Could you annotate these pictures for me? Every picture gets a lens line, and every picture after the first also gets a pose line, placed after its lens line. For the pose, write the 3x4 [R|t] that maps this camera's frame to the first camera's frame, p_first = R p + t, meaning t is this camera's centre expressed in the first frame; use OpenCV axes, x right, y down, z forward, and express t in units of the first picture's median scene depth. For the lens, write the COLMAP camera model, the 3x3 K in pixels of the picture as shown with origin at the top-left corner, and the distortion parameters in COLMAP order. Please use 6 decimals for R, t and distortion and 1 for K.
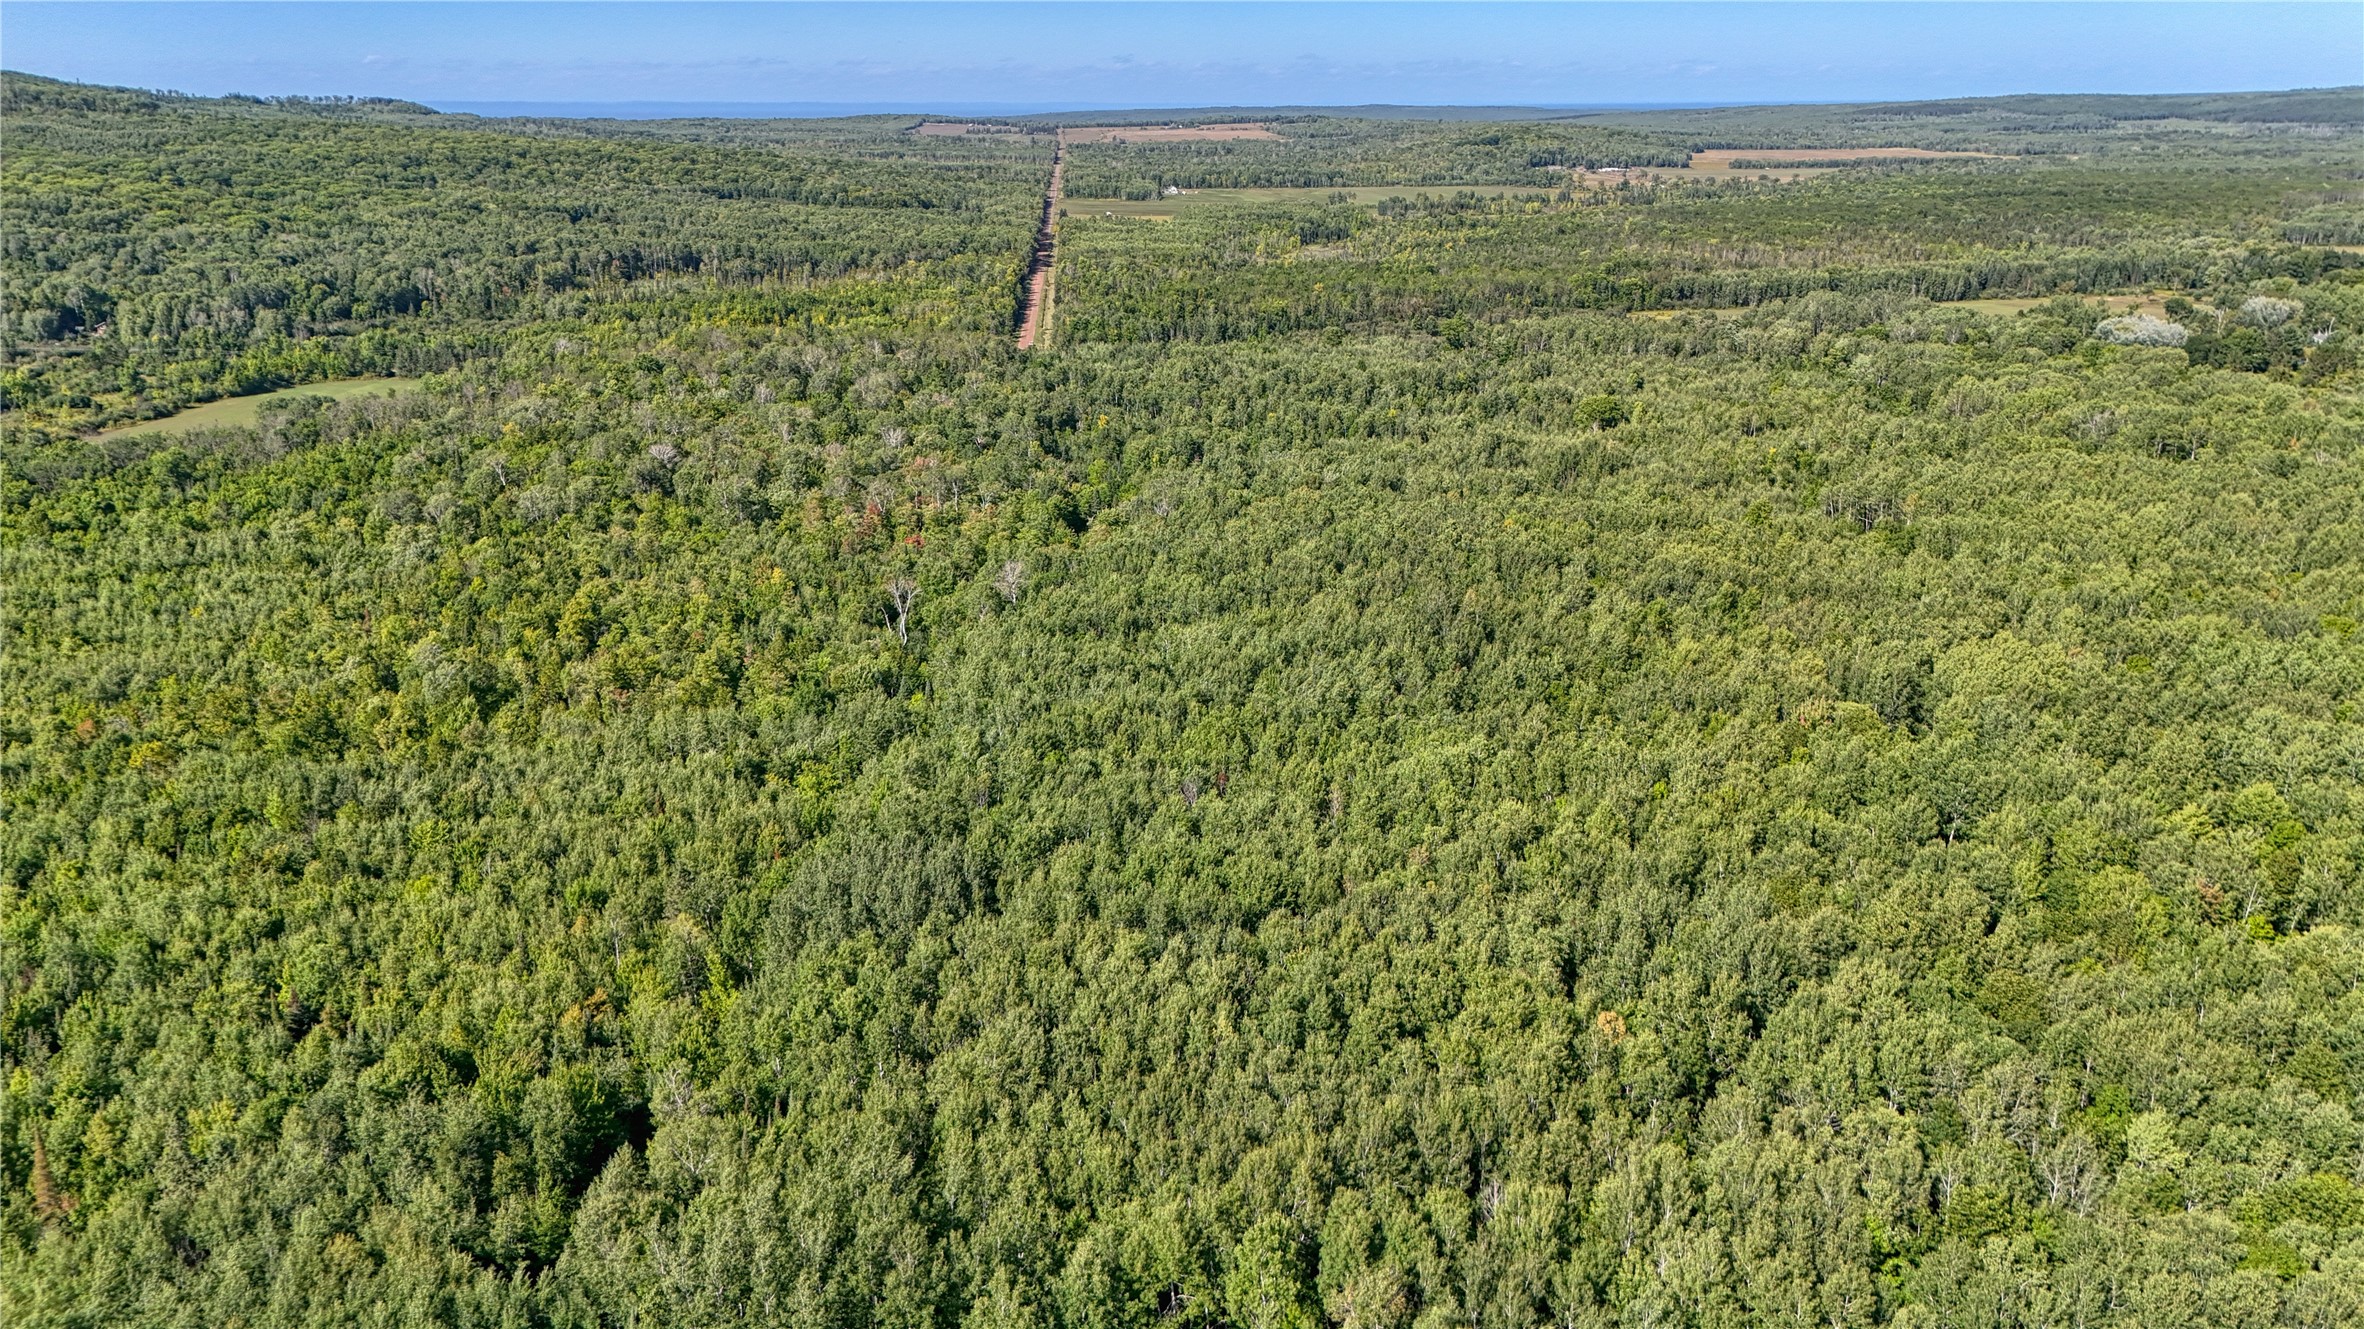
lens RADIAL K [[1749.2, 0, 1186.9], [0, 1749.2, 663.8], [0, 0, 1]] dist [0.038121, -0.024370]
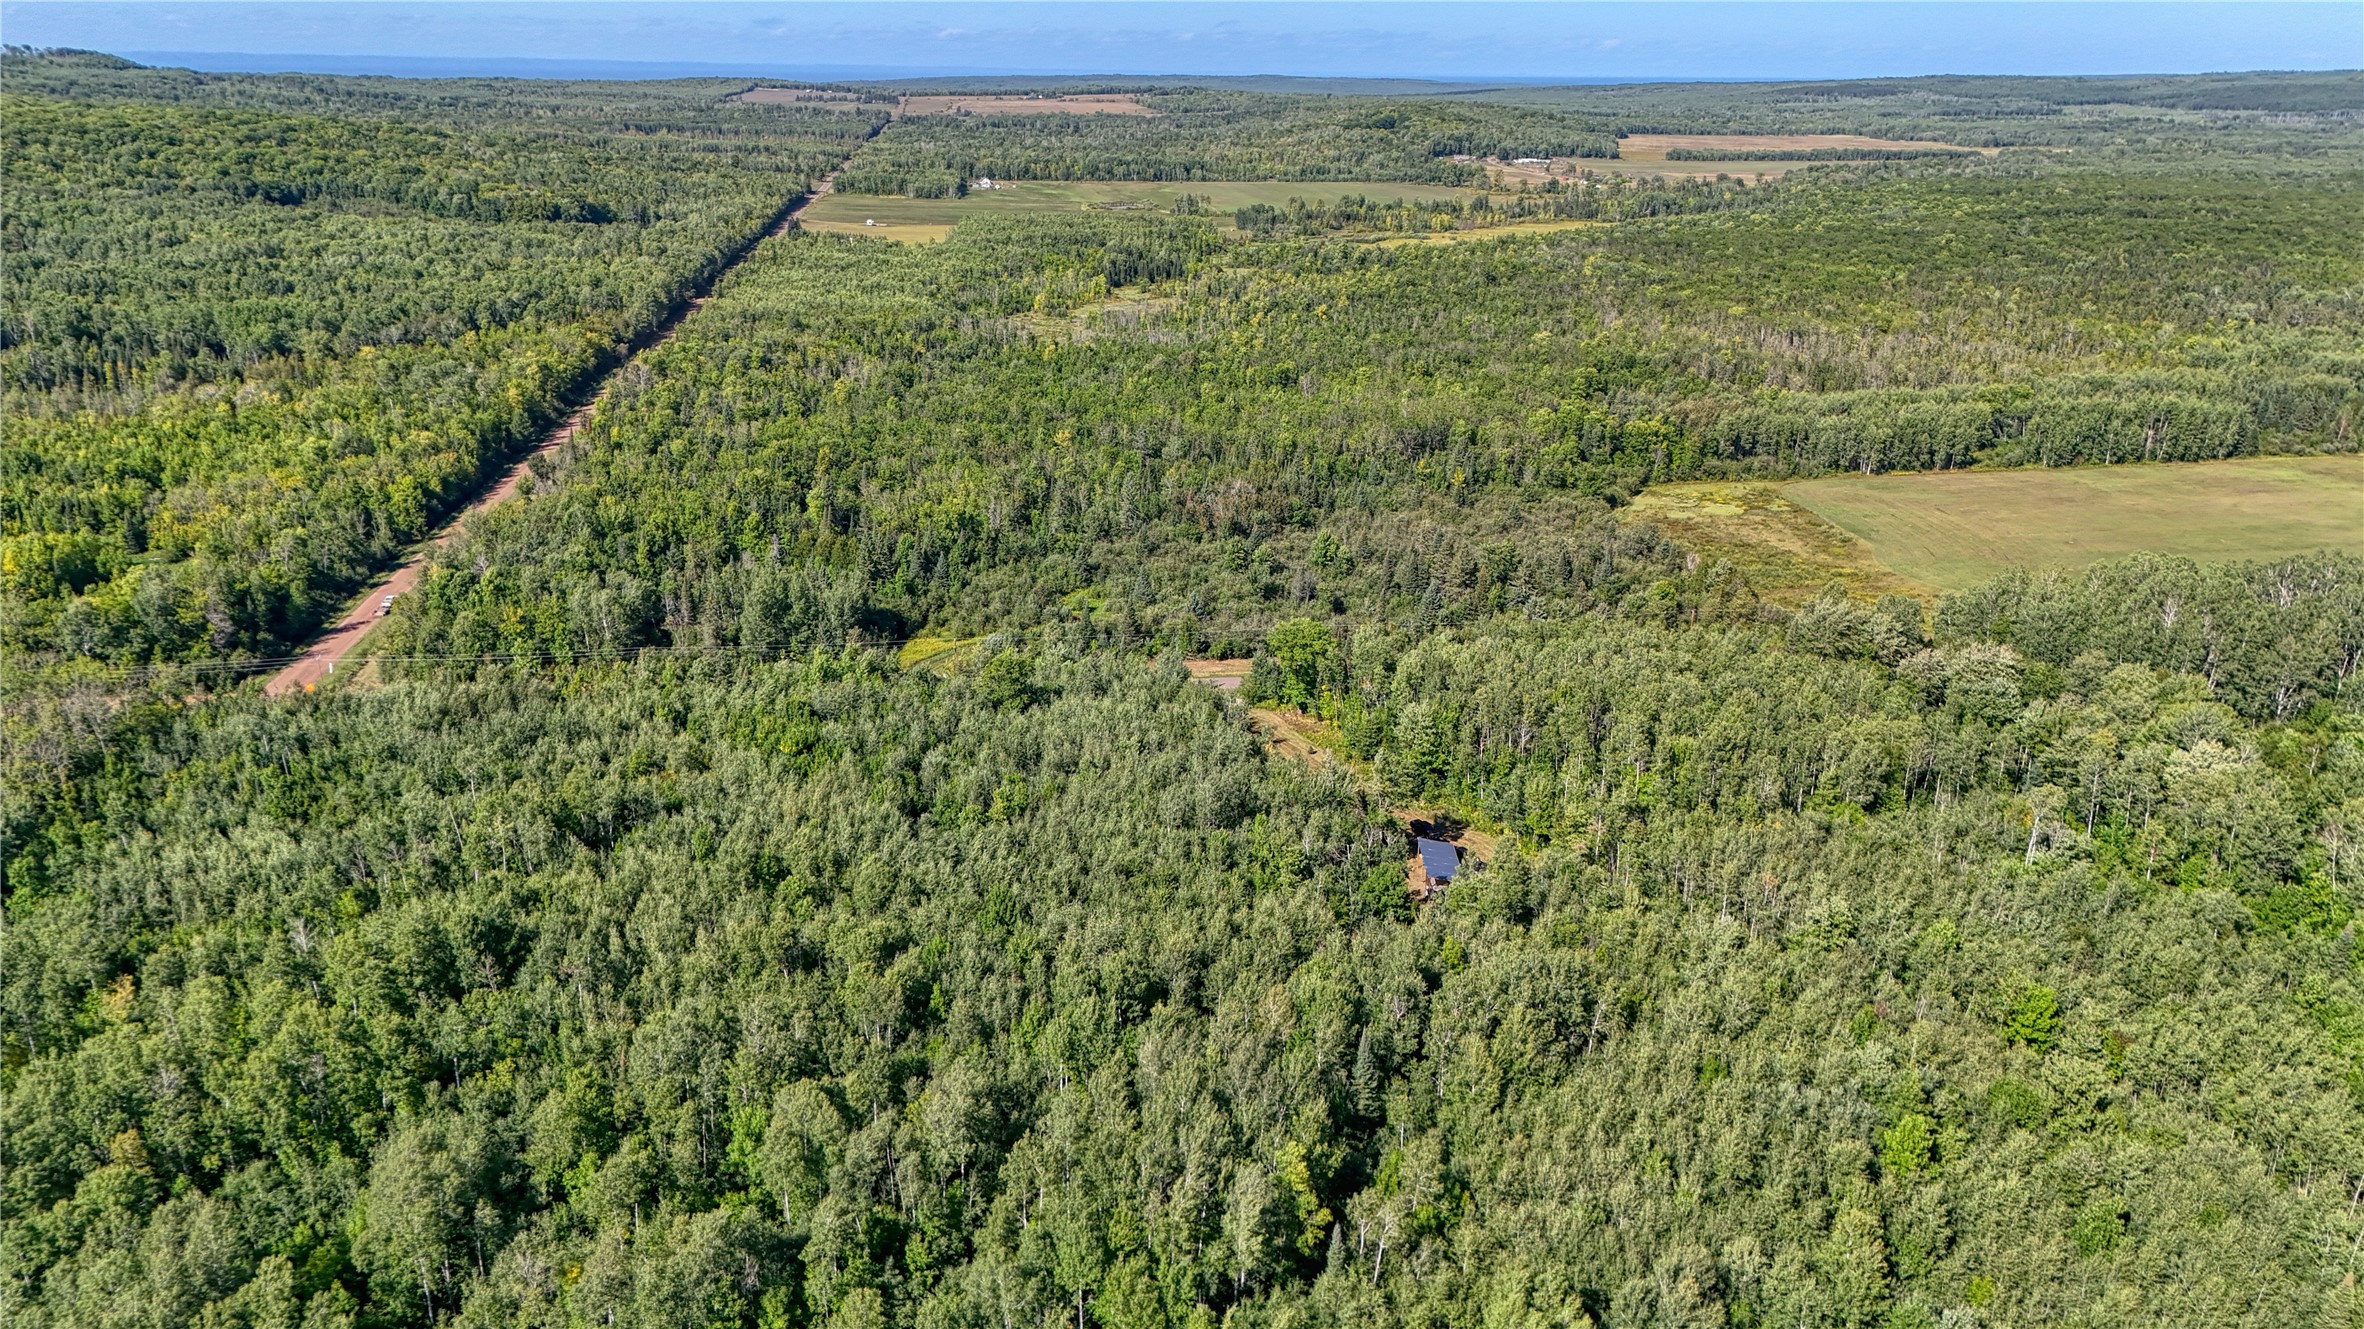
lens RADIAL K [[1749.2, 0, 1177.6], [0, 1749.2, 667.2], [0, 0, 1]] dist [0.038121, -0.024370]
pose [[0.998536, -0.003338, 0.053979, 0.030494], [0.002328, 0.999821, 0.018774, -0.058819], [-0.054032, -0.018621, 0.998366, 0.178942]]
